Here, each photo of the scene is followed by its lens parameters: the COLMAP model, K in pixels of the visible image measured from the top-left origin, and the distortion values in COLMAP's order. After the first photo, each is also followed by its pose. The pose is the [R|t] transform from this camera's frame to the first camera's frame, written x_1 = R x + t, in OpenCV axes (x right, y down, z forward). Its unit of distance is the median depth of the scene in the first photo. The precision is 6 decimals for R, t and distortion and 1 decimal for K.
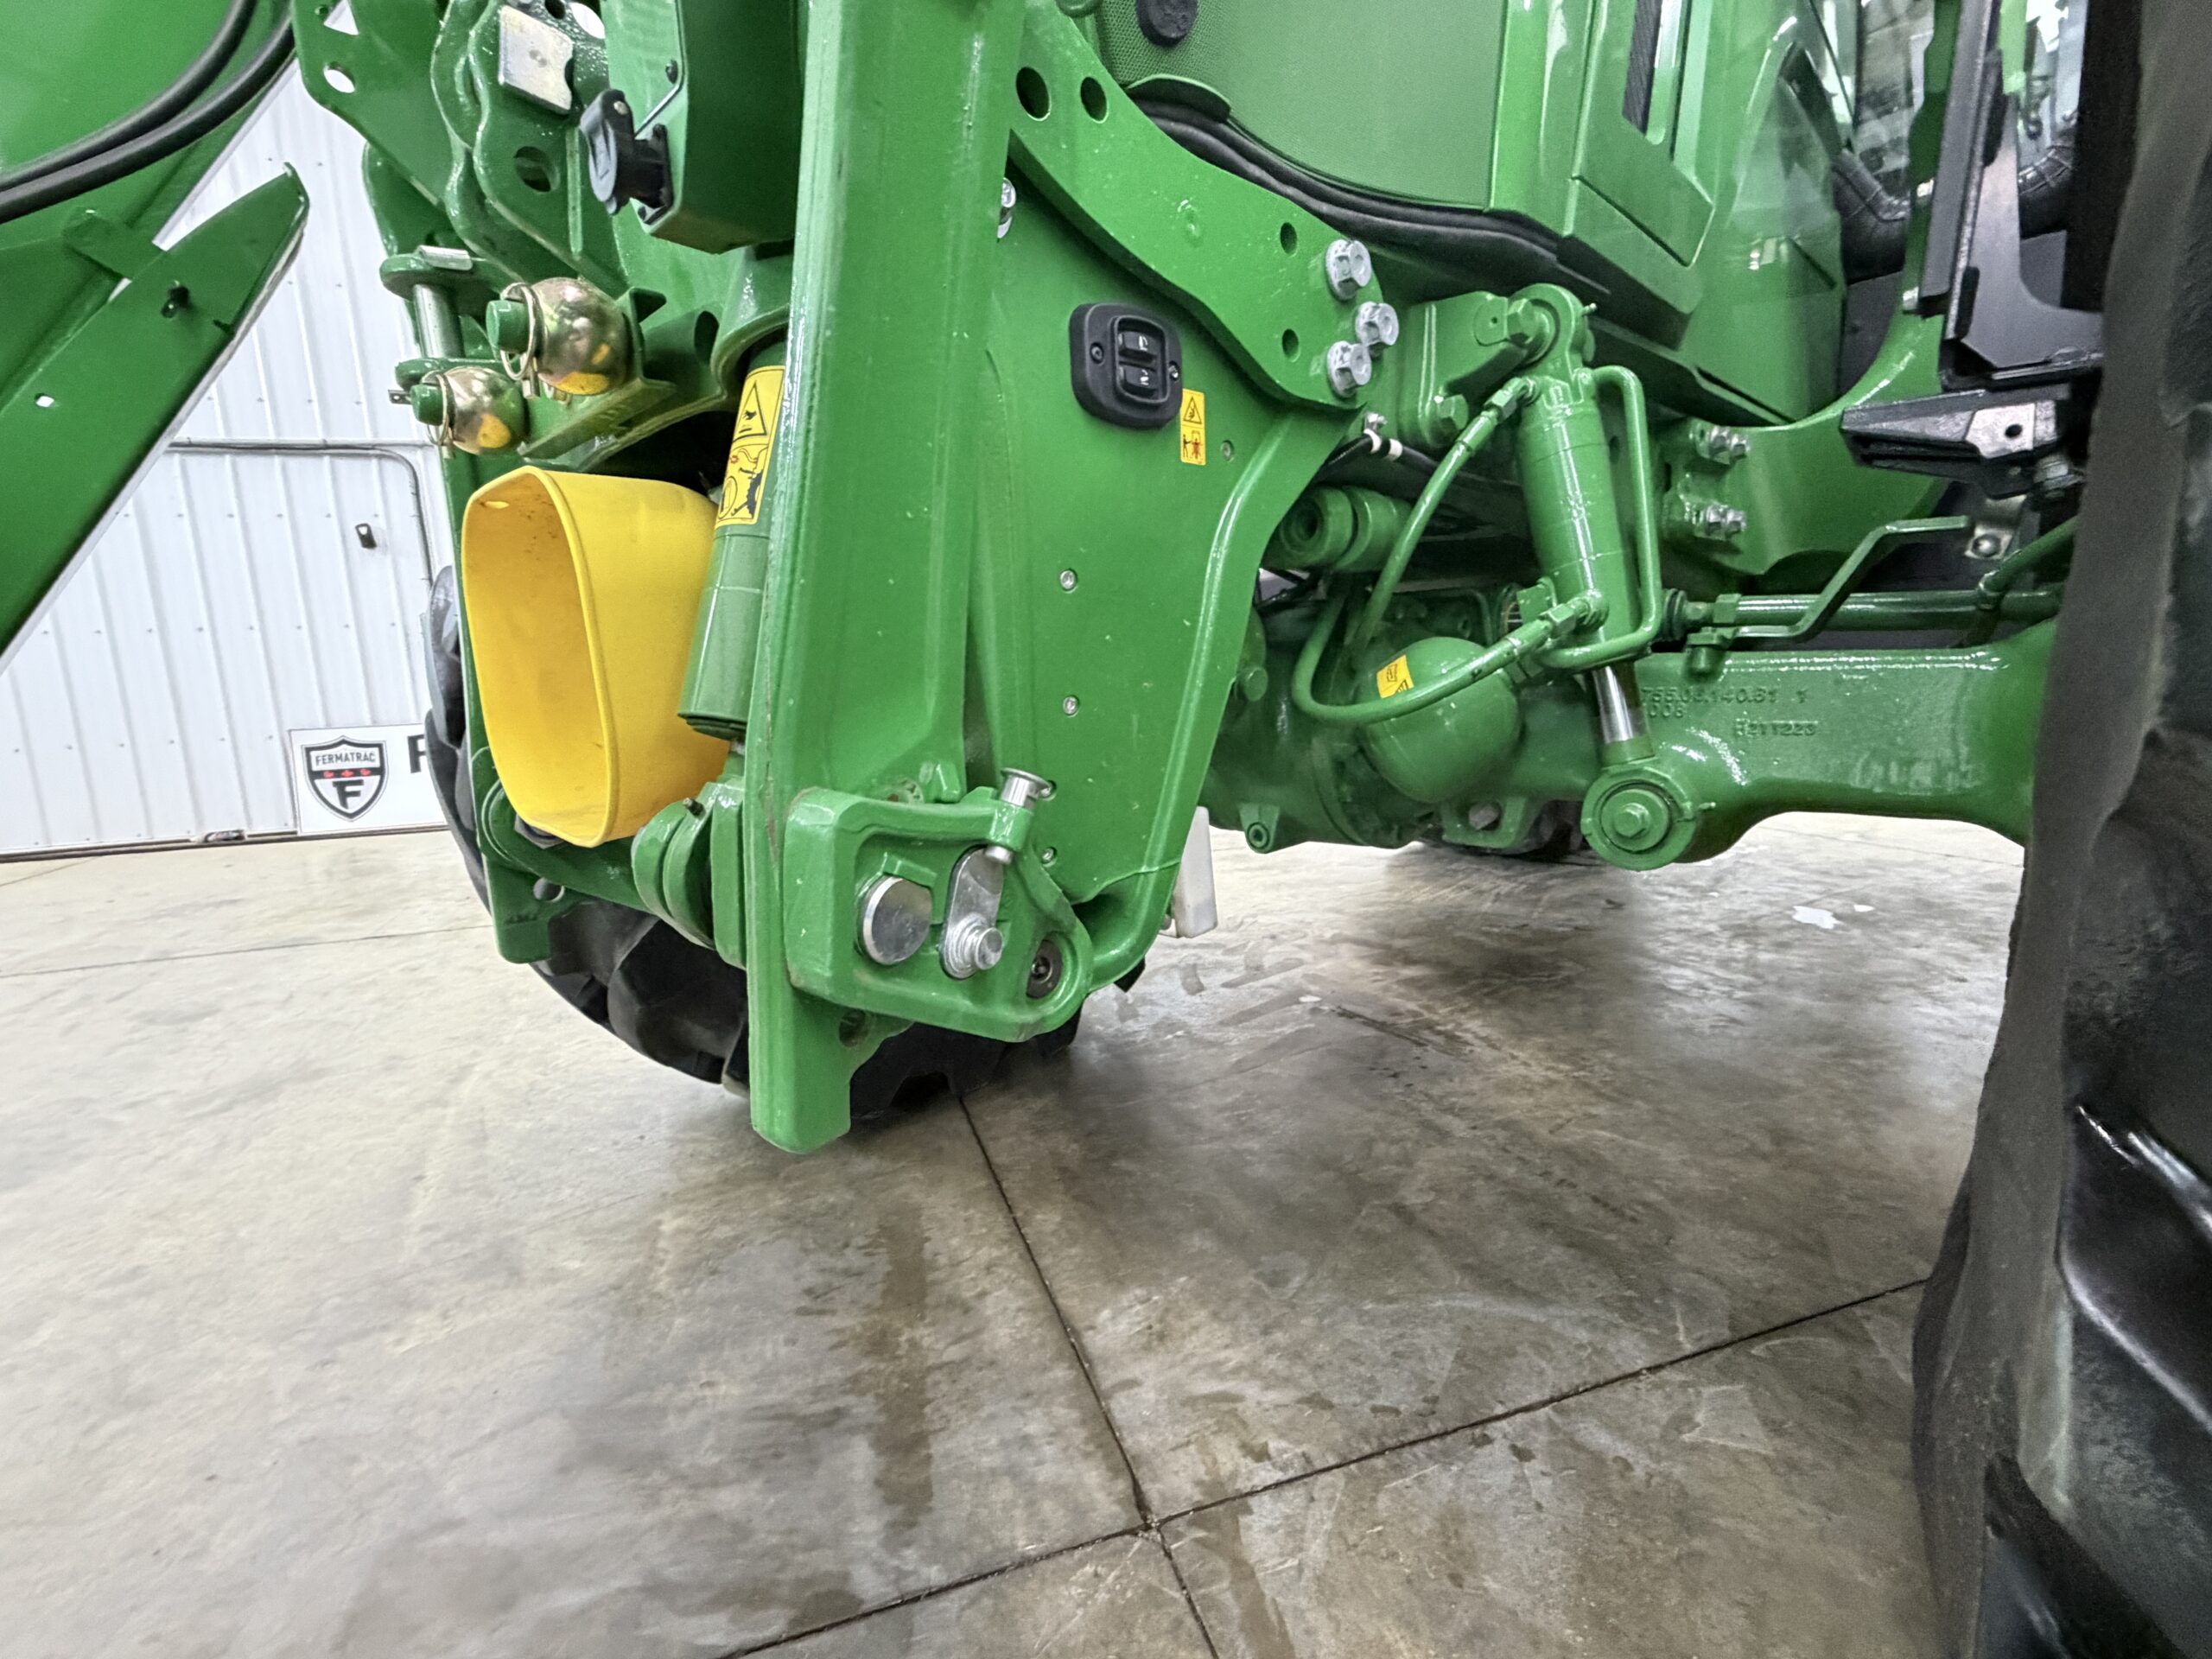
lens RADIAL K [[1012.9, 0, 1106.6], [0, 1012.9, 842.2], [0, 0, 1]] dist [0.002818, -0.000835]
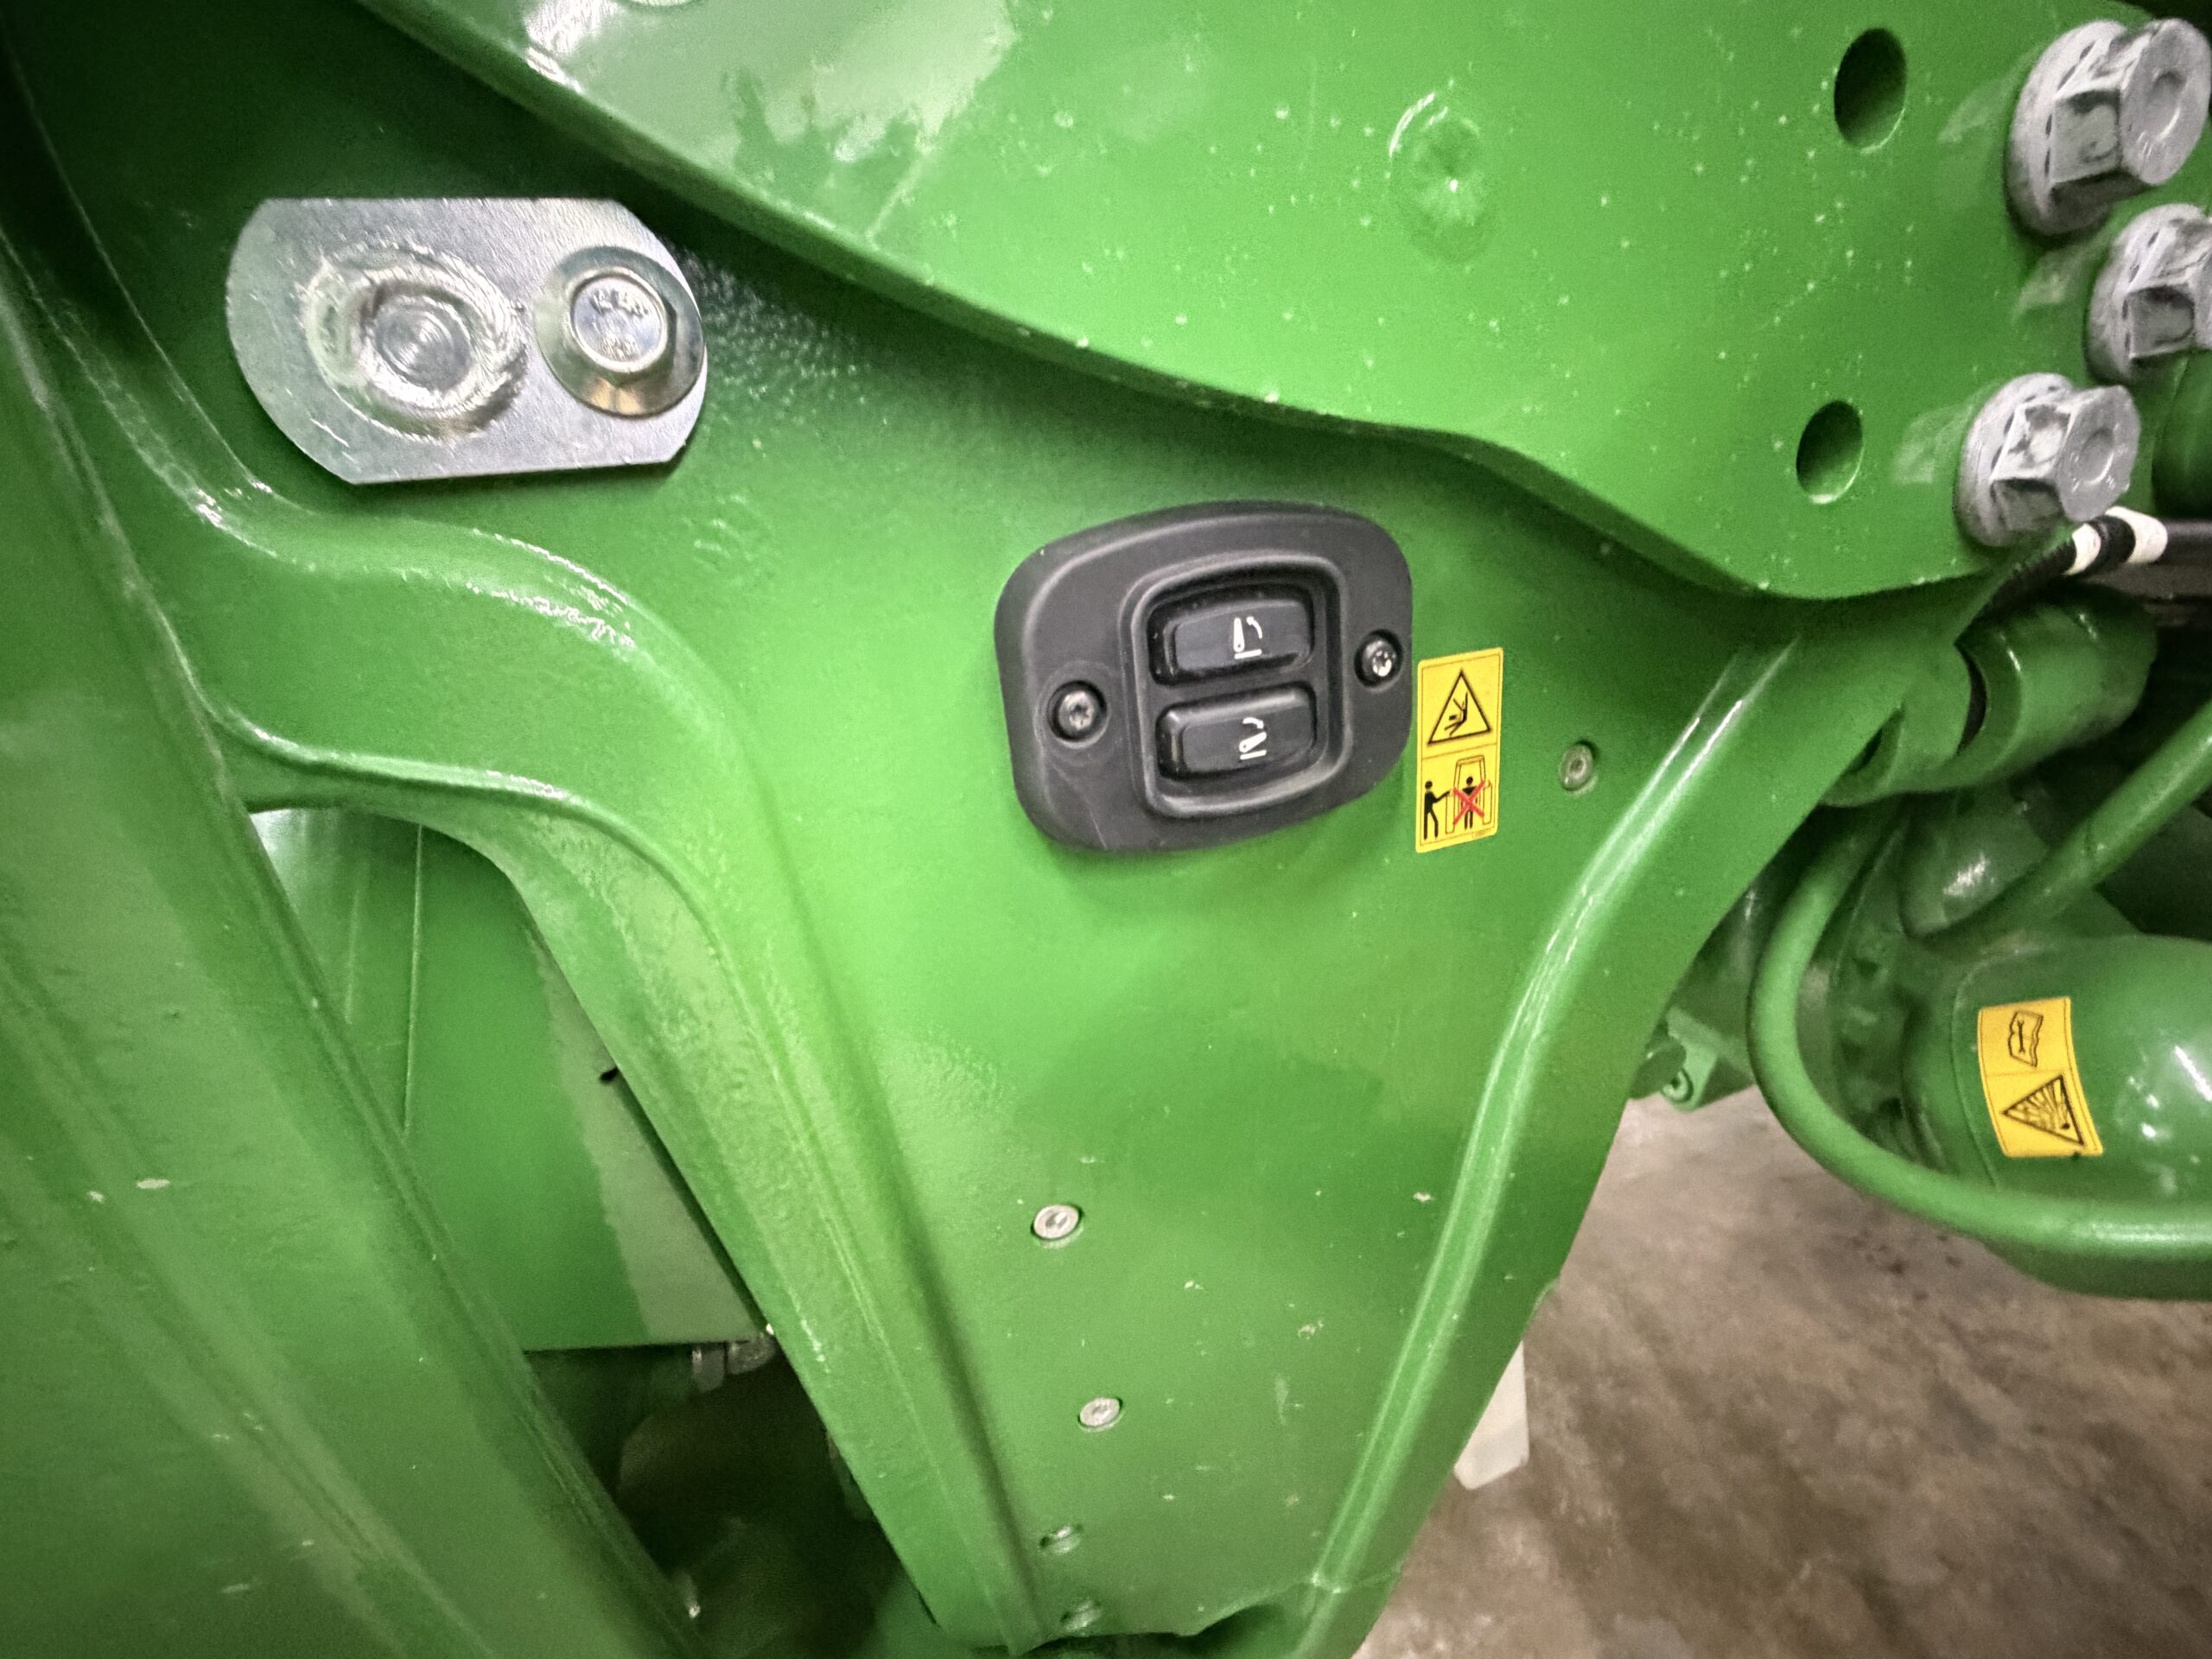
lens RADIAL K [[1012.9, 0, 1099.6], [0, 1012.9, 822.3], [0, 0, 1]] dist [0.002818, -0.000835]
pose [[0.916716, 0.082569, -0.390913, 0.099561], [-0.013424, 0.984225, 0.176409, -0.403059], [0.399313, -0.156470, 0.903364, 0.568853]]
